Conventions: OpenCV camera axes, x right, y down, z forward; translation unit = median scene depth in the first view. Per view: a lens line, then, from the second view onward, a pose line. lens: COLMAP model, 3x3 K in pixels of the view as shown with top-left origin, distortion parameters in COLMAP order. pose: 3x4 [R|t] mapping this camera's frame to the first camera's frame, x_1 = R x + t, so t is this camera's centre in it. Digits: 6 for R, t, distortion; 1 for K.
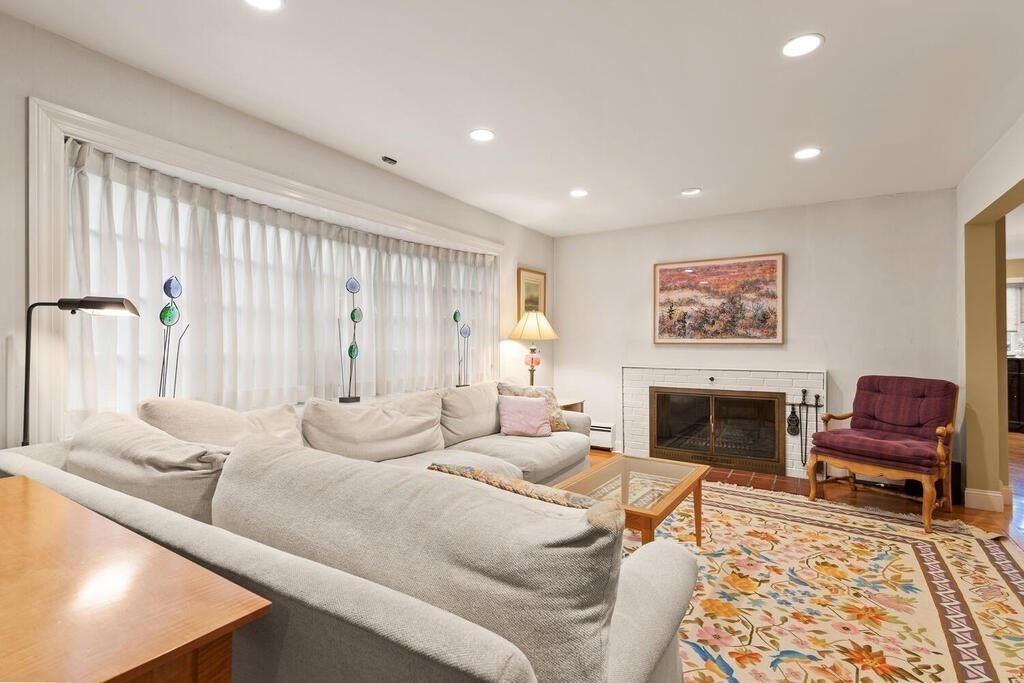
lens RADIAL K [[475.8, 0, 516.8], [0, 475.8, 339.8], [0, 0, 1]] dist [0.011696, -0.002160]
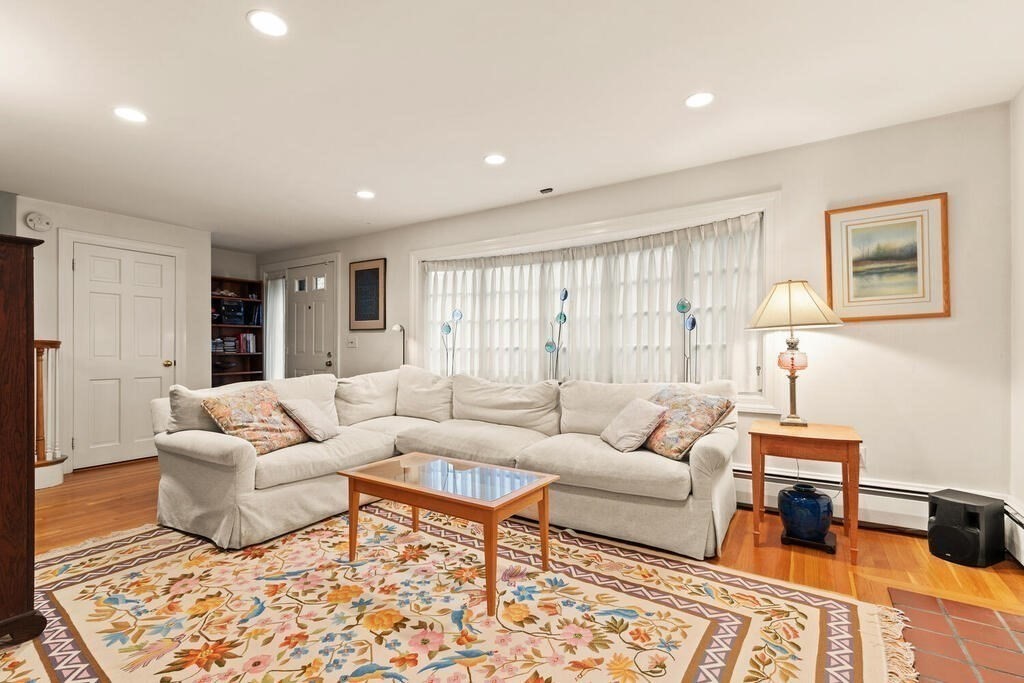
lens RADIAL K [[475.8, 0, 519.5], [0, 475.8, 348.8], [0, 0, 1]] dist [0.011696, -0.002160]
pose [[0.002408, -0.002014, -0.999995, 1.233261], [0.014844, 0.999888, -0.001978, 0.043013], [0.999887, -0.014840, 0.002438, 1.180866]]
